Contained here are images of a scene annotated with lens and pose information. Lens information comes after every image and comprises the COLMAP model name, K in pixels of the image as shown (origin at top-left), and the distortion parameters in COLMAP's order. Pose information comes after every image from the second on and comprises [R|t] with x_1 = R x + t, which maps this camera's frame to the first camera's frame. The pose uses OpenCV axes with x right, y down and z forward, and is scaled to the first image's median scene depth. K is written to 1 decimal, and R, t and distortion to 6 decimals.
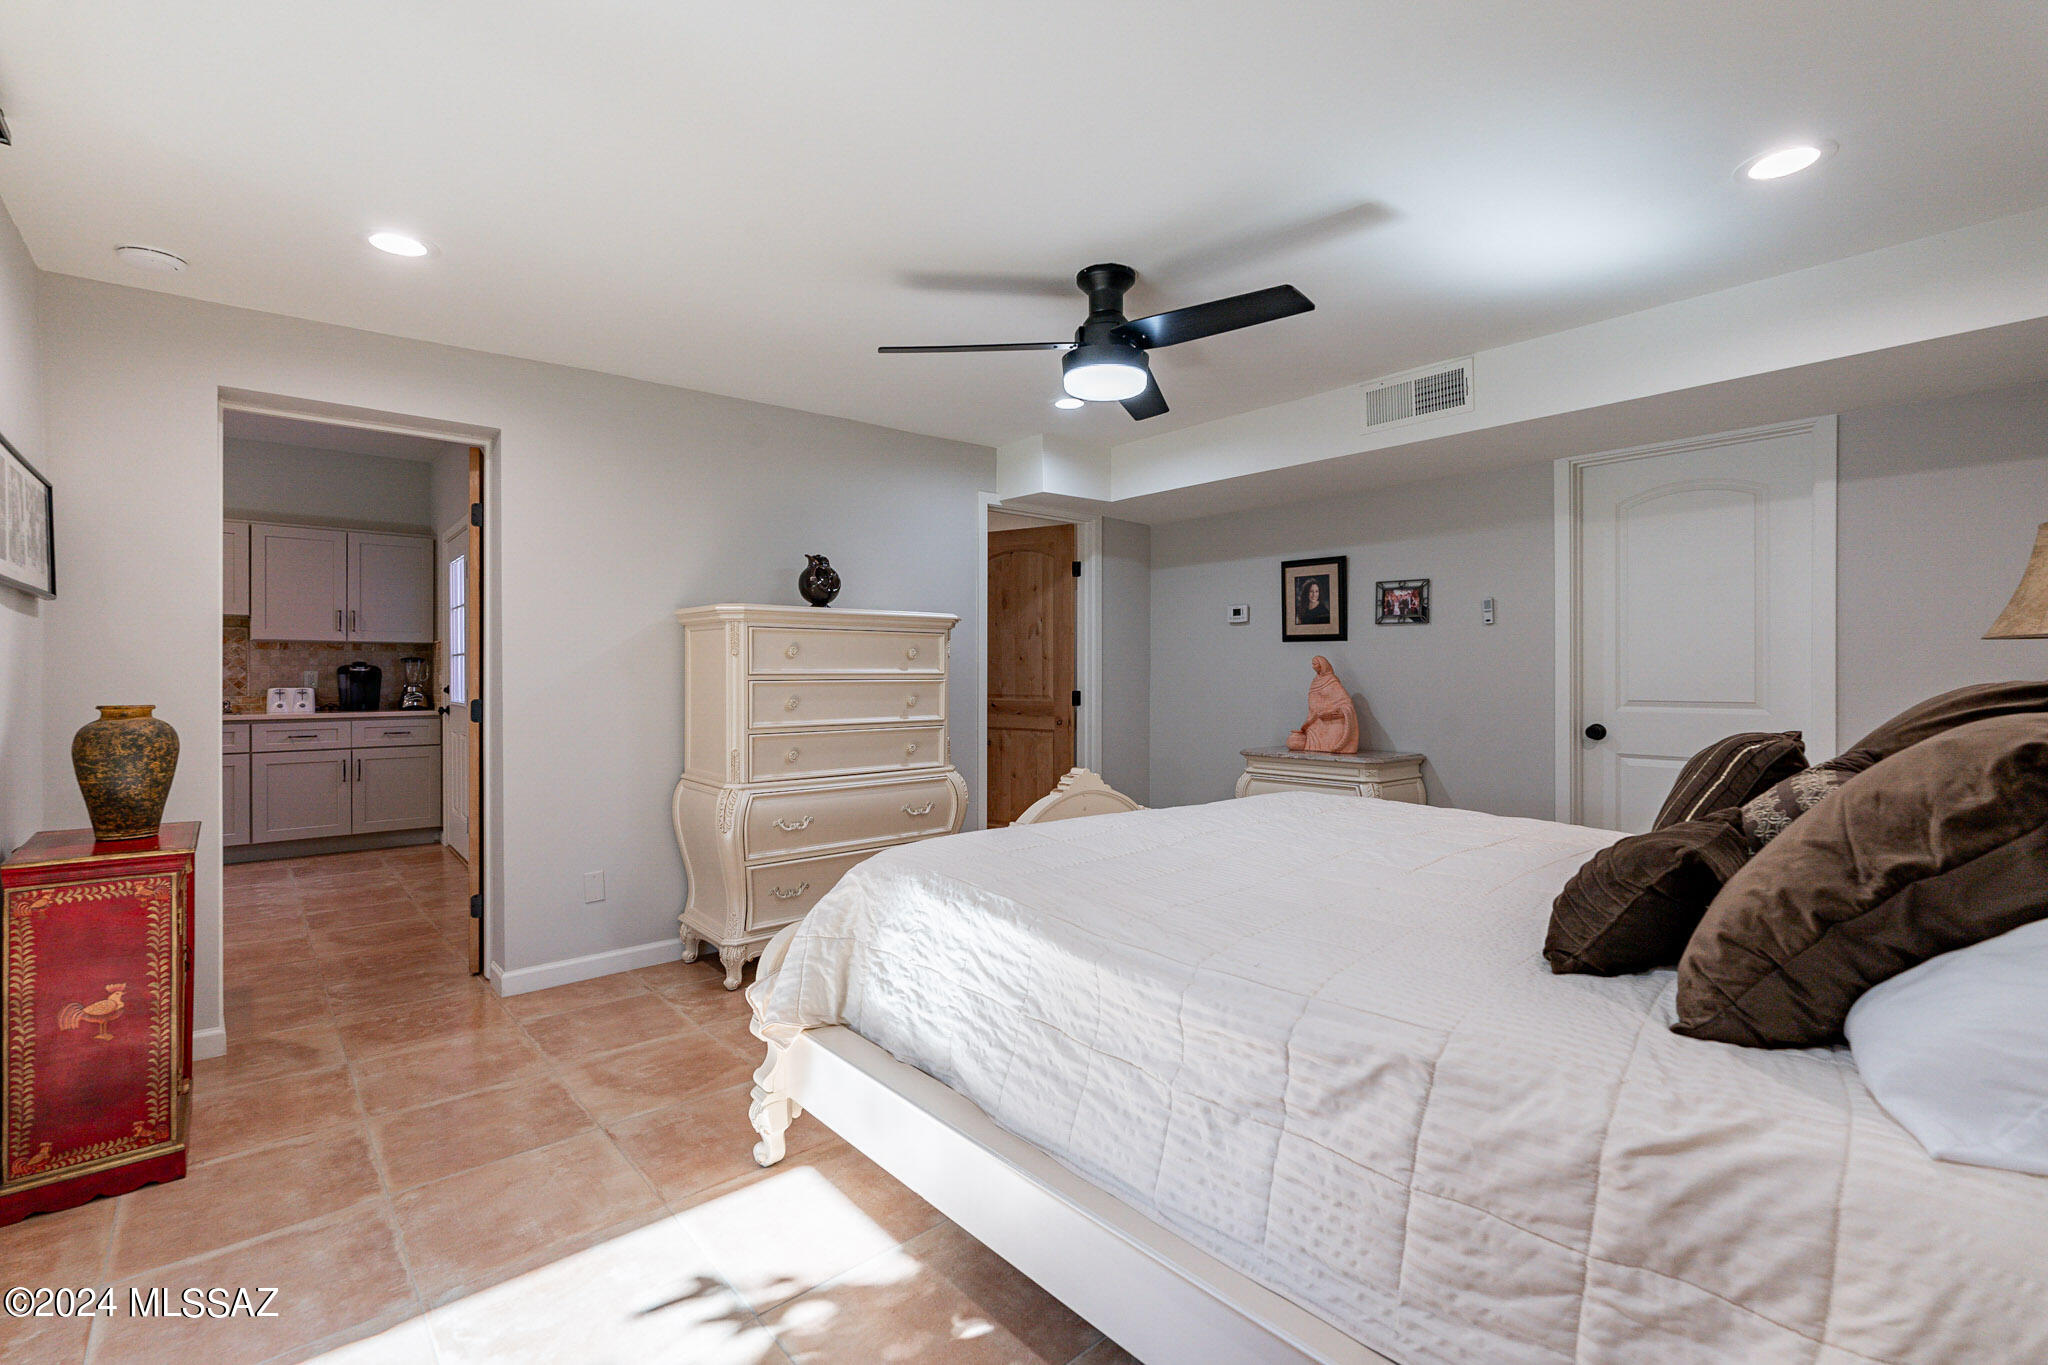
lens RADIAL K [[900.3, 0, 1028.0], [0, 900.3, 679.8], [0, 0, 1]] dist [-0.004667, 0.000509]
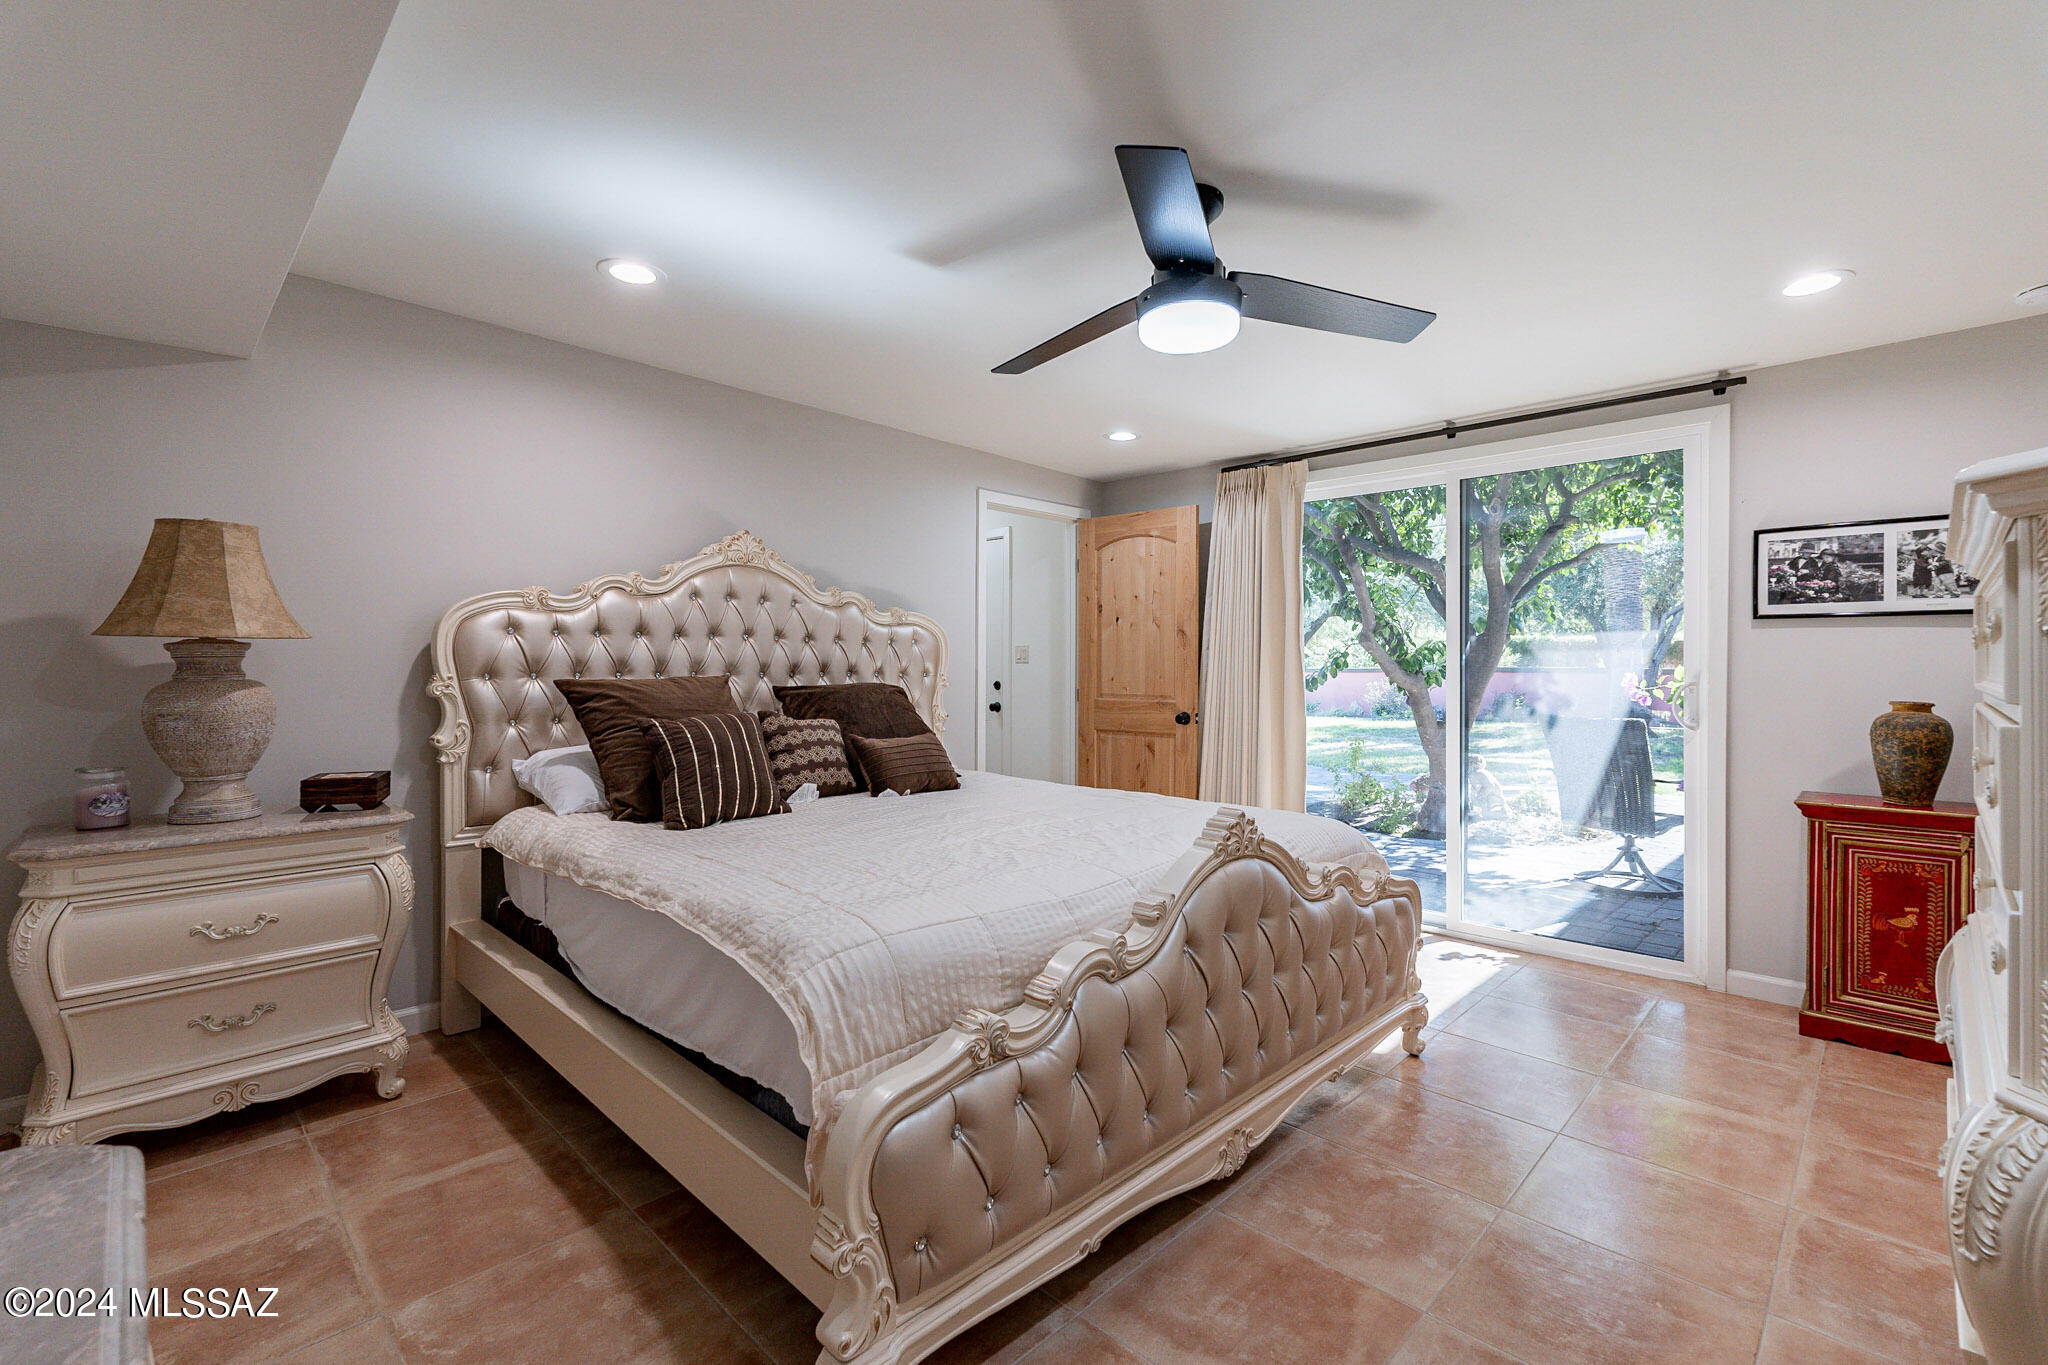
lens RADIAL K [[900.3, 0, 1025.1], [0, 900.3, 673.2], [0, 0, 1]] dist [-0.004667, 0.000509]
pose [[-0.997272, -0.005173, -0.073629, 0.326704], [-0.006647, 0.999782, 0.019798, -0.025405], [0.073511, 0.020234, -0.997089, 2.021433]]
